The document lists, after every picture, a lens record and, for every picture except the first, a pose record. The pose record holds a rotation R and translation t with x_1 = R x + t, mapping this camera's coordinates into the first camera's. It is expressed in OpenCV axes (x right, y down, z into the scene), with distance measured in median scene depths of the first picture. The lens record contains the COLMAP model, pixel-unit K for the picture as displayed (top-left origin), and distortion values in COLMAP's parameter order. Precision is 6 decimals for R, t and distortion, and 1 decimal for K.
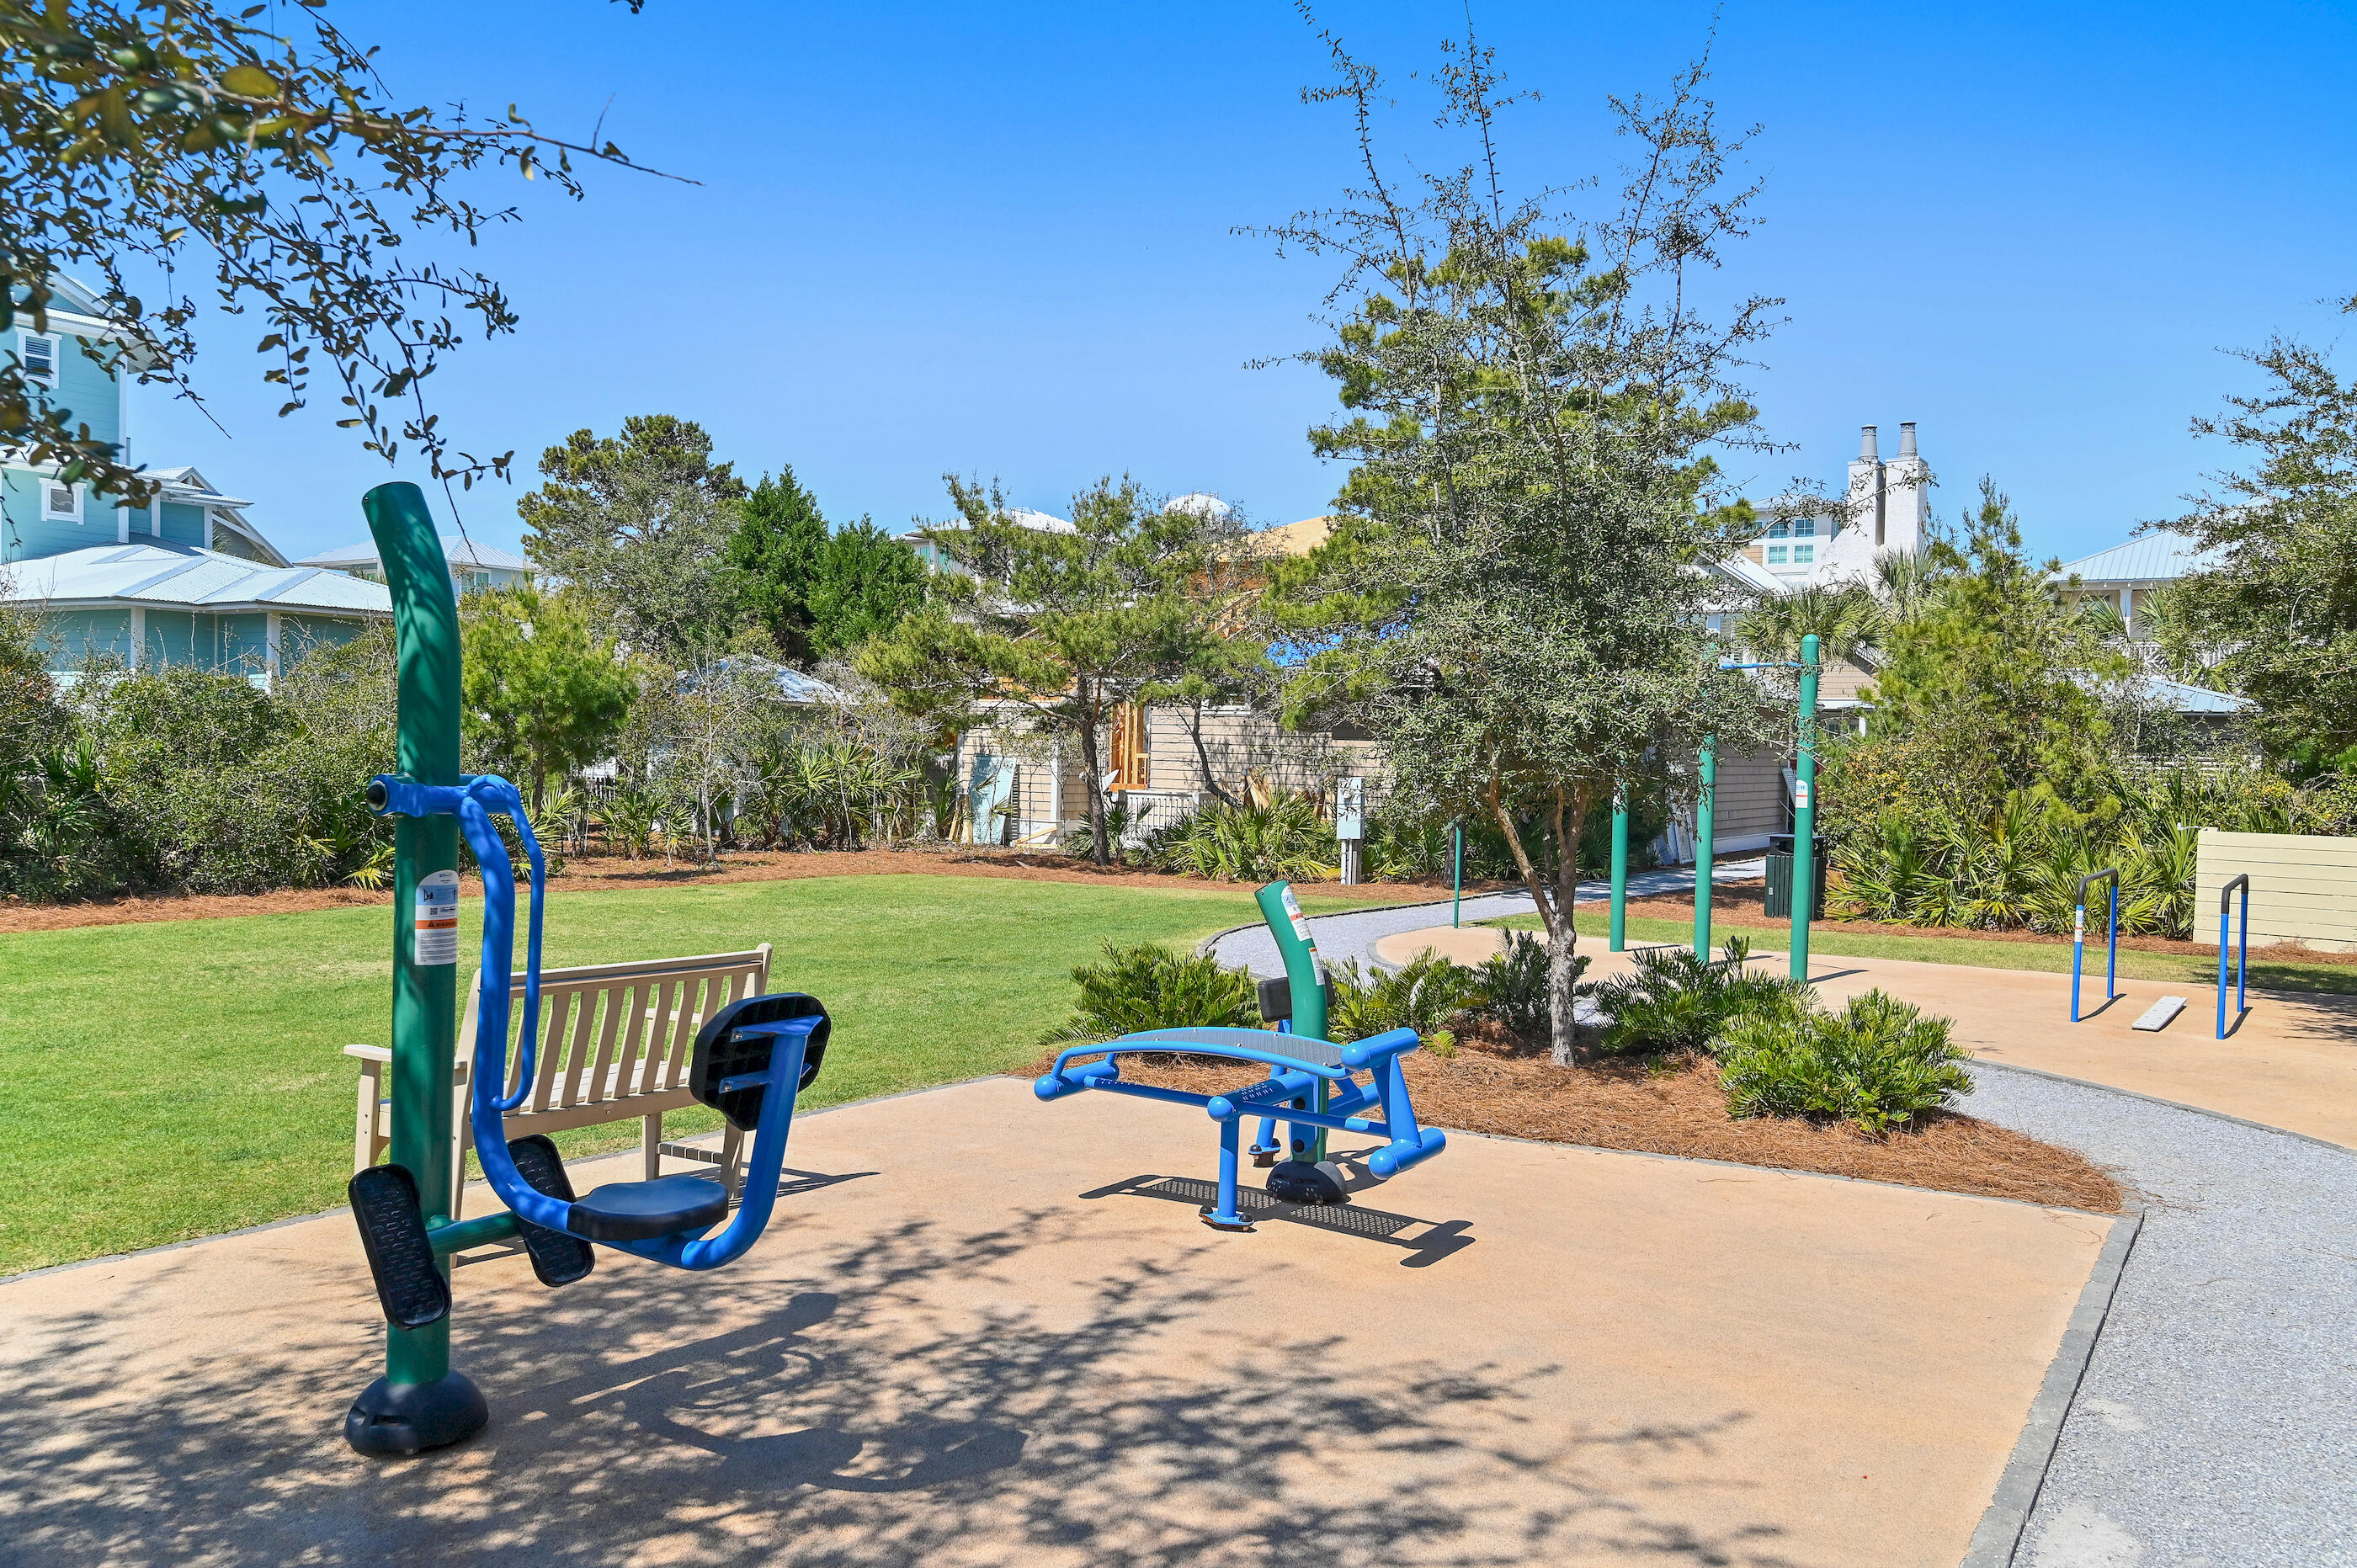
lens RADIAL K [[1787.0, 0, 1174.9], [0, 1787.0, 776.1], [0, 0, 1]] dist [0.033208, -0.003801]
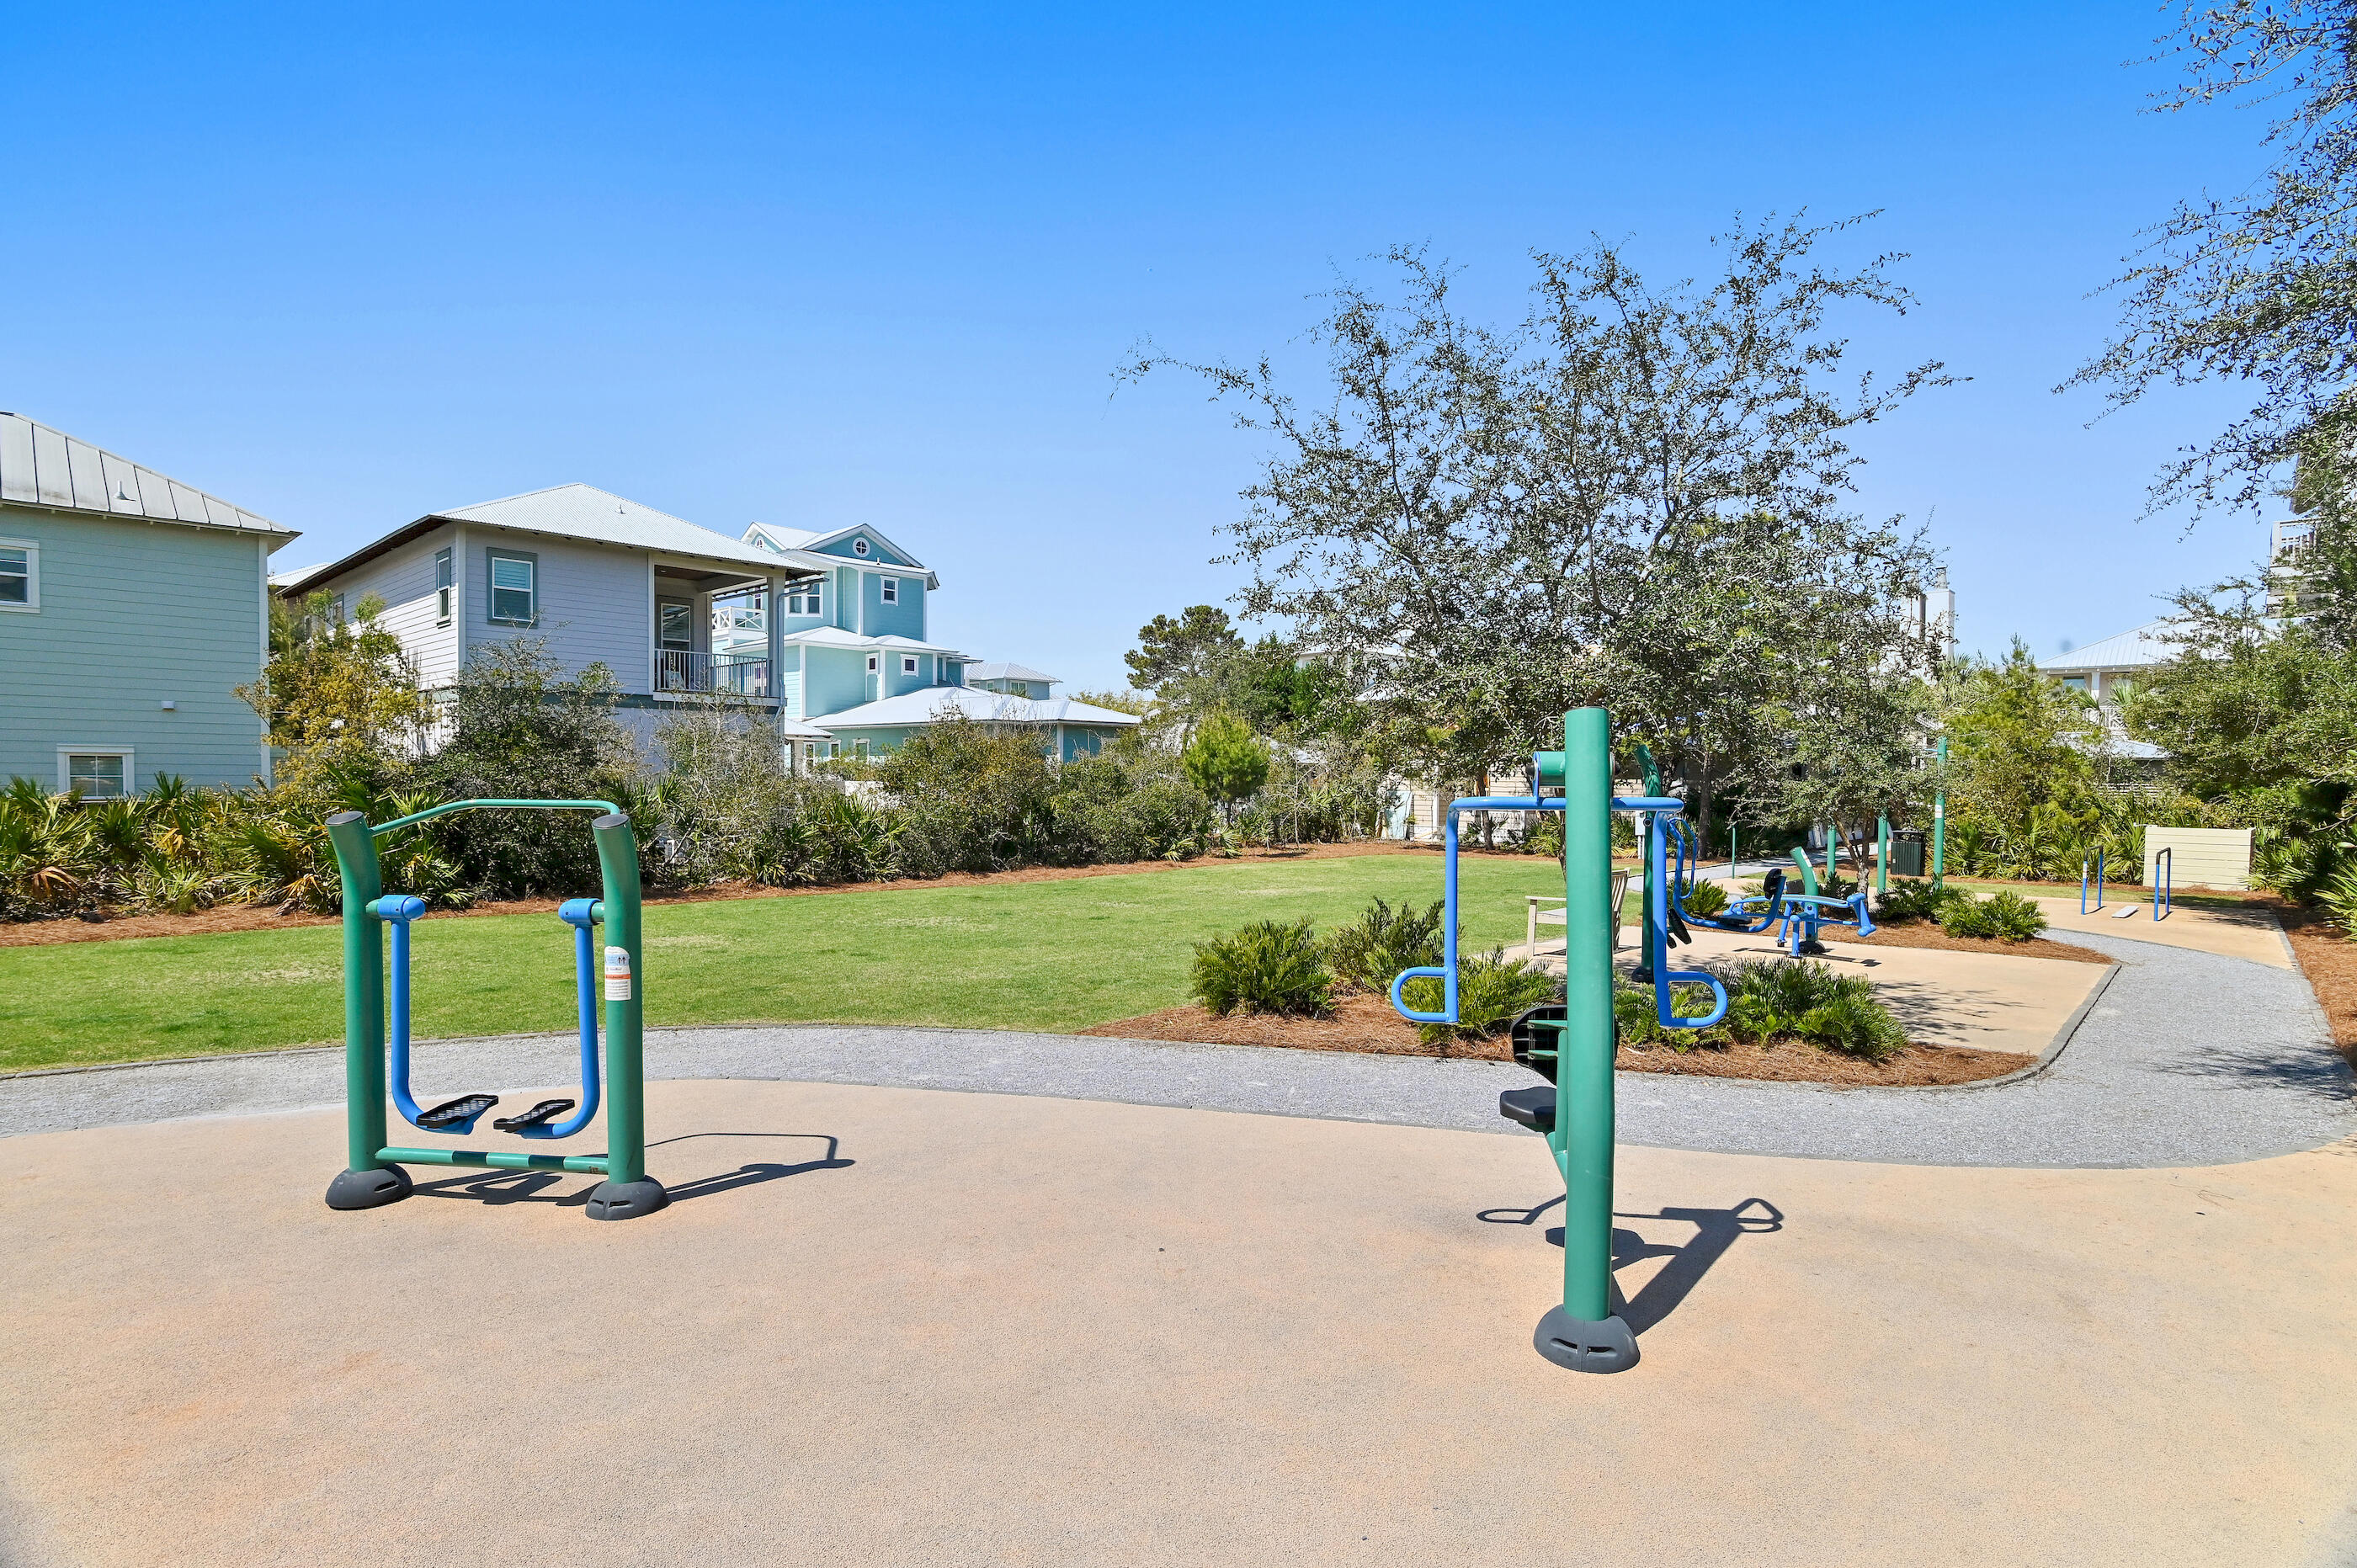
lens RADIAL K [[1172.4, 0, 1184.1], [0, 1172.4, 800.7], [0, 0, 1]] dist [-0.003636, 0.000495]
pose [[0.984773, -0.011418, -0.173472, -0.186200], [0.012151, 0.999921, 0.003165, -0.011653], [0.173422, -0.005225, 0.984834, -0.335012]]
